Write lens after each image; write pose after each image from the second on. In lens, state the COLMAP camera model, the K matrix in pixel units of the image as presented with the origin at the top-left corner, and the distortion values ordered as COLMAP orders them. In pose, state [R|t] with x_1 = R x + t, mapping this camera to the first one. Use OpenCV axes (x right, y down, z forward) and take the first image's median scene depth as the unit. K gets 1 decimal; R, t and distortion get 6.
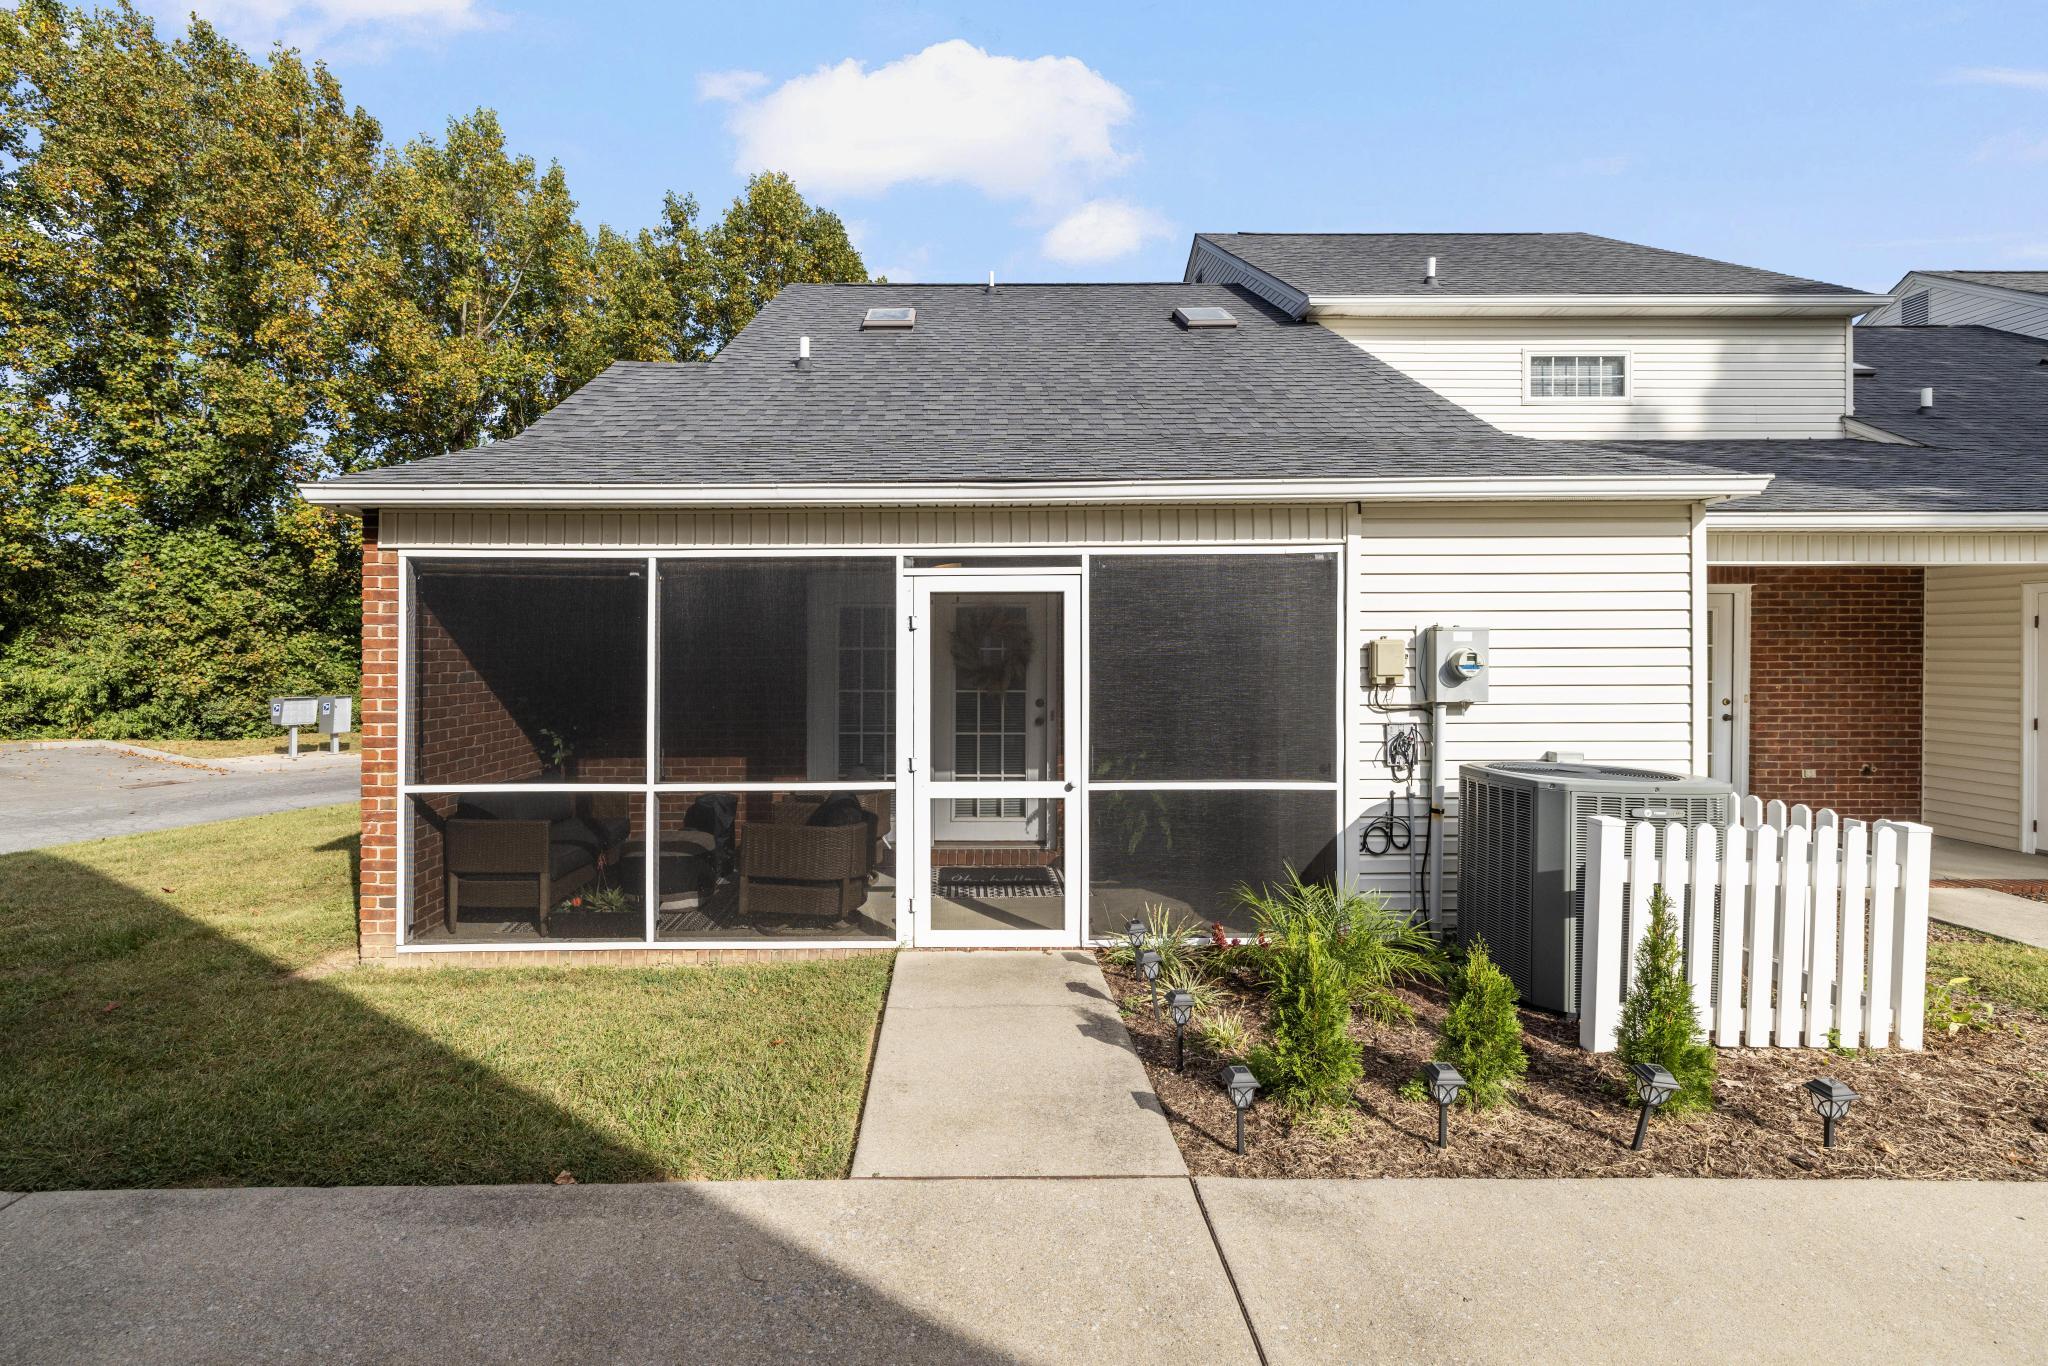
lens RADIAL K [[952.2, 0, 1026.2], [0, 952.2, 648.2], [0, 0, 1]] dist [0.012819, 0.000126]
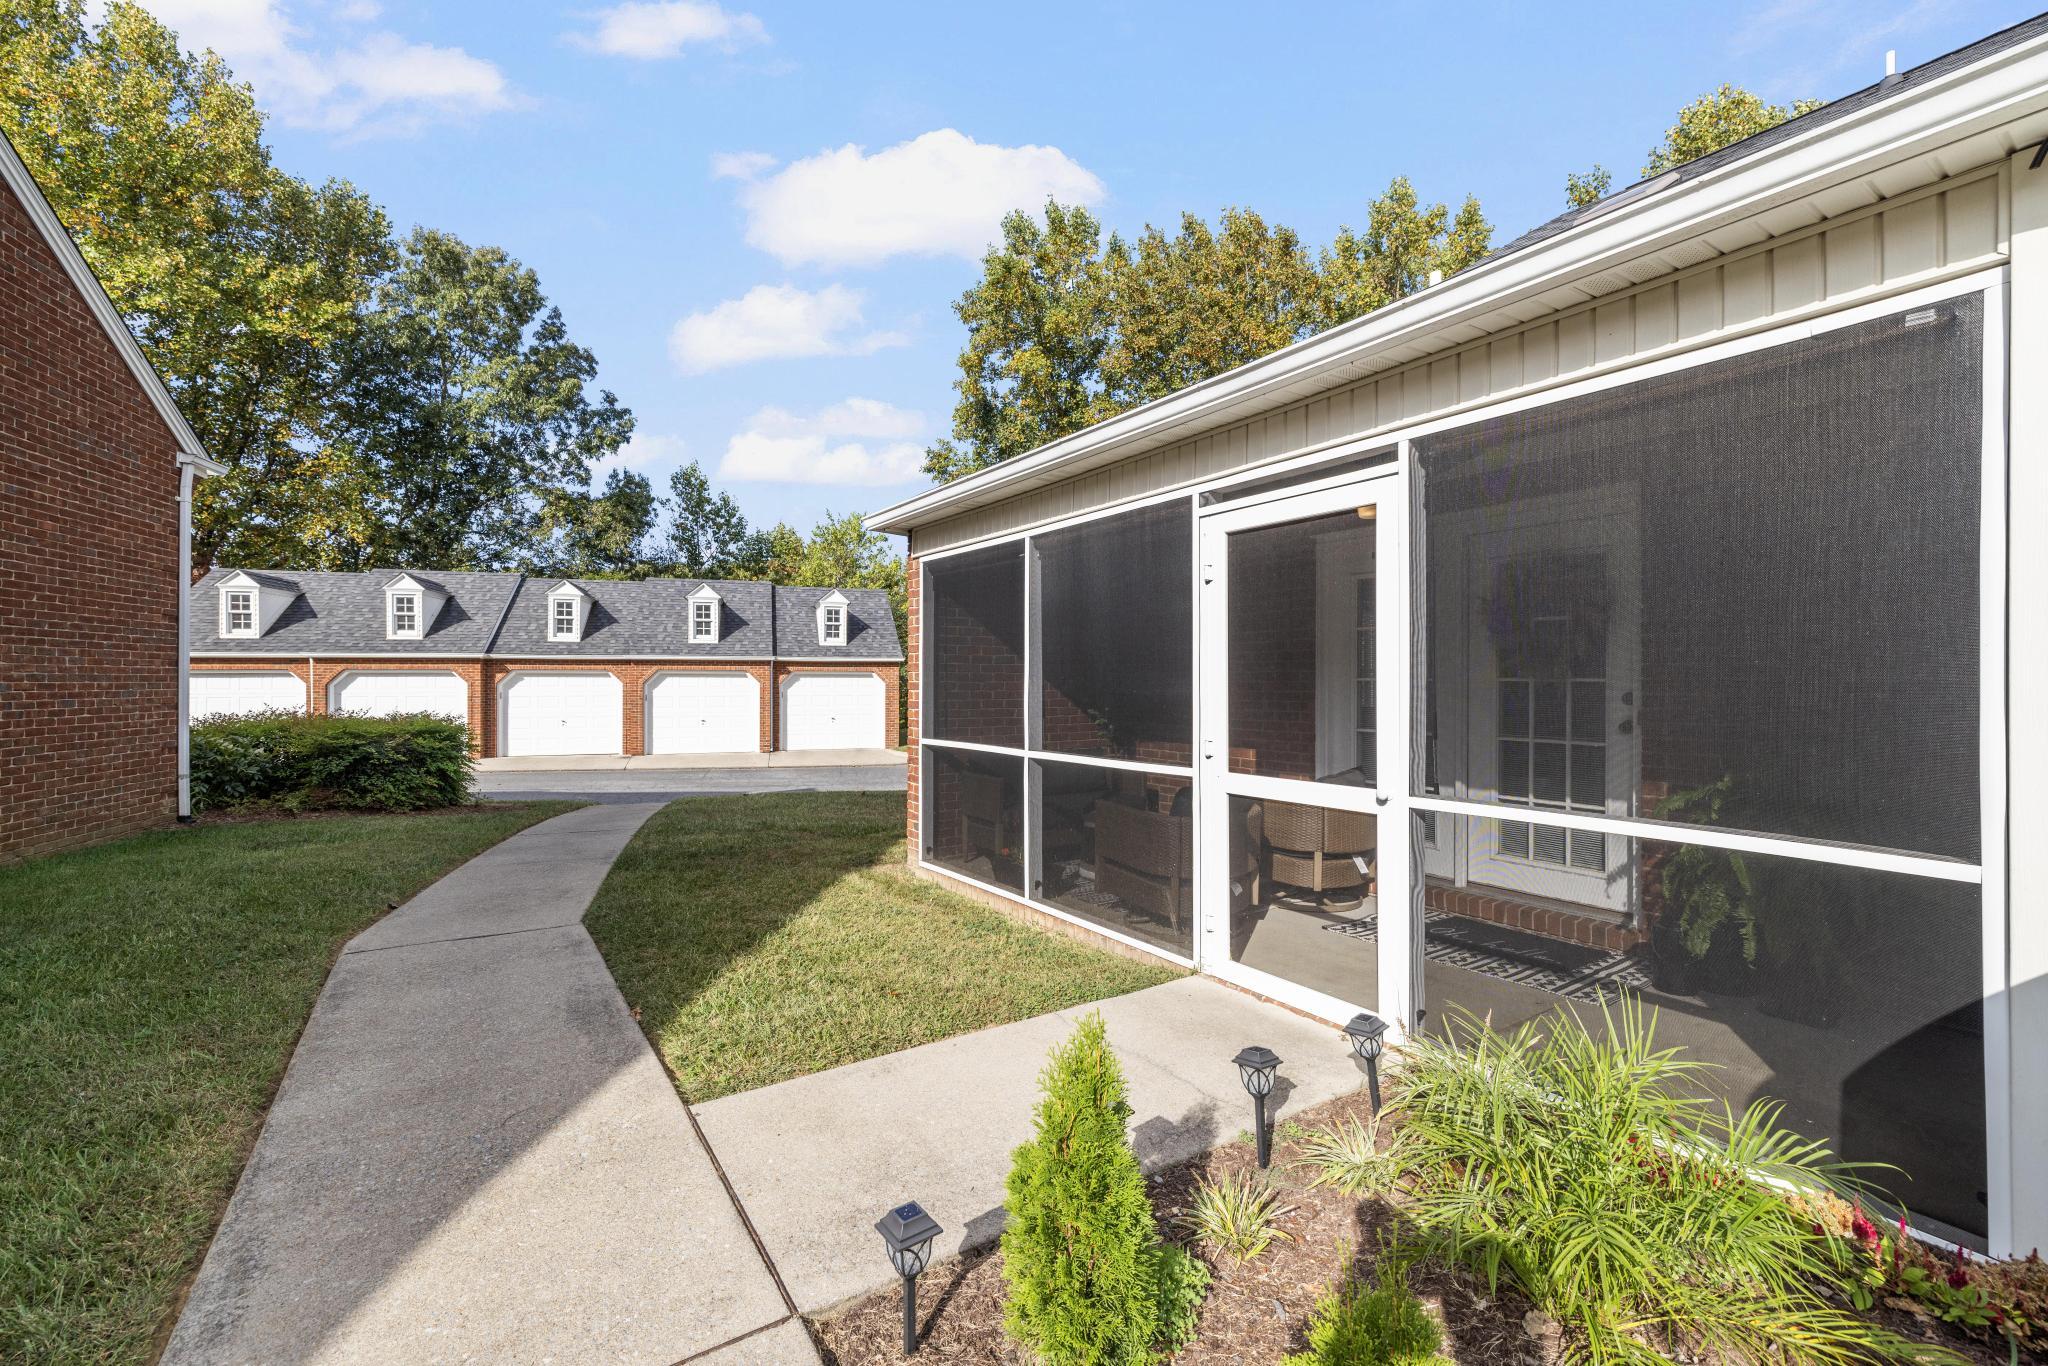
lens RADIAL K [[902.6, 0, 1024.0], [0, 902.6, 683.0], [0, 0, 1]] dist [0.001763, 0.000093]
pose [[0.511059, -0.000557, -0.859545, 0.455564], [-0.000416, 1.000000, -0.000895, 0.066367], [0.859545, 0.000815, 0.511059, 0.469195]]
